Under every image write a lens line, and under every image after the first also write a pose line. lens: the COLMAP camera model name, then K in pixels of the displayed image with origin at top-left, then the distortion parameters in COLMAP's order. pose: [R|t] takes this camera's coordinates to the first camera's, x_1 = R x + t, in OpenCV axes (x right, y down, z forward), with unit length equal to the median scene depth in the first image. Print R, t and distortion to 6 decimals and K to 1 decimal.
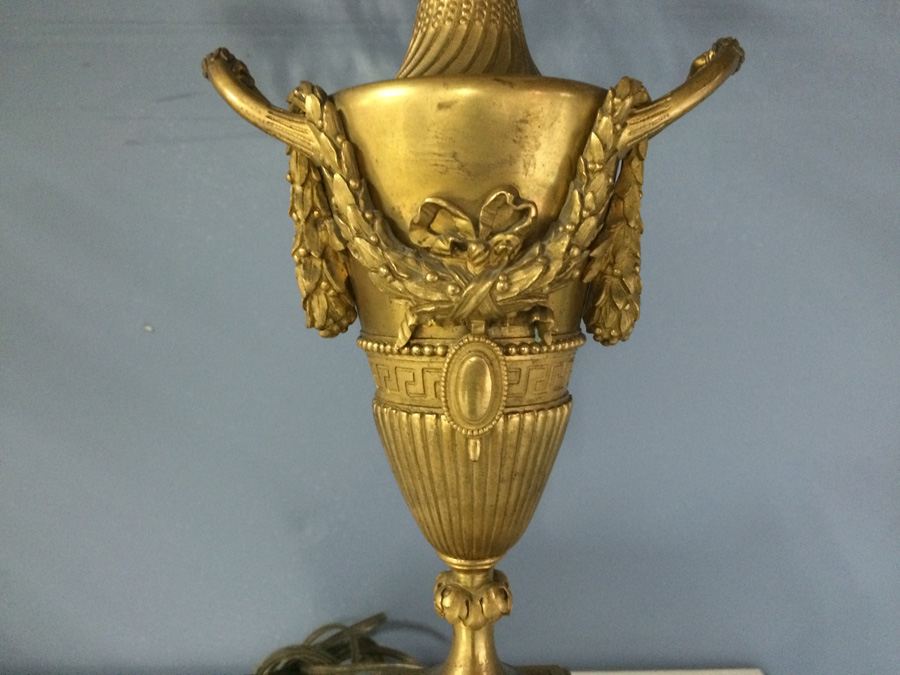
lens RADIAL K [[797.8, 0, 450.1], [0, 797.8, 331.2], [0, 0, 1]] dist [0.049465, 0.005586]
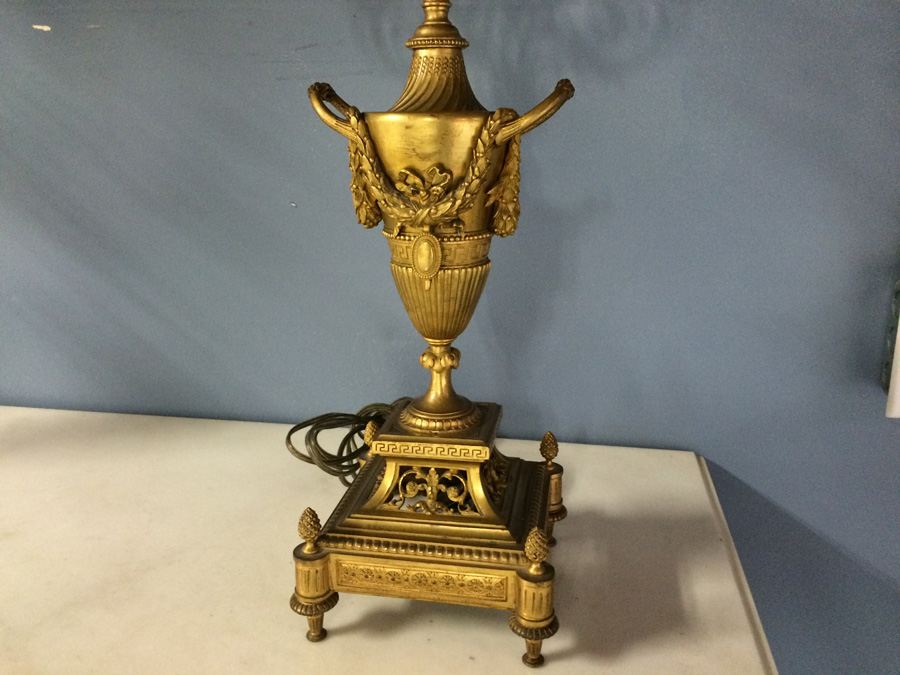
lens RADIAL K [[797.8, 0, 454.4], [0, 797.8, 339.7], [0, 0, 1]] dist [0.049465, 0.005586]
pose [[0.983575, 0.054916, -0.171941, 0.484138], [-0.021243, 0.981191, 0.191865, -0.123481], [0.179244, -0.185061, 0.966242, -1.109610]]
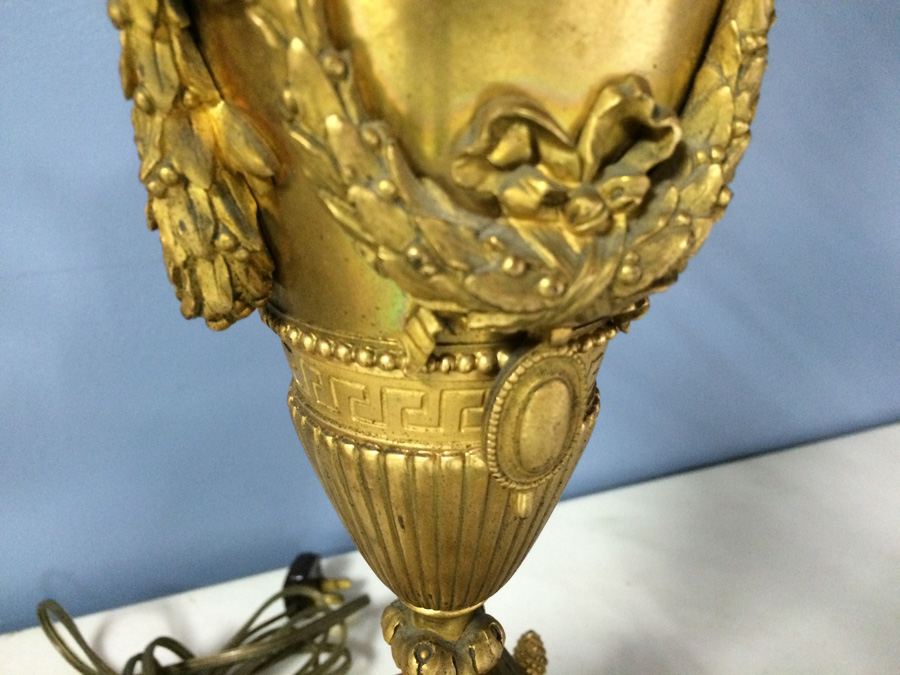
lens RADIAL K [[797.8, 0, 447.4], [0, 797.8, 329.9], [0, 0, 1]] dist [0.049465, 0.005586]
pose [[0.933142, -0.093719, 0.347078, -0.228391], [0.003220, 0.967563, 0.252608, -0.147614], [-0.359494, -0.234601, 0.903176, 0.497511]]
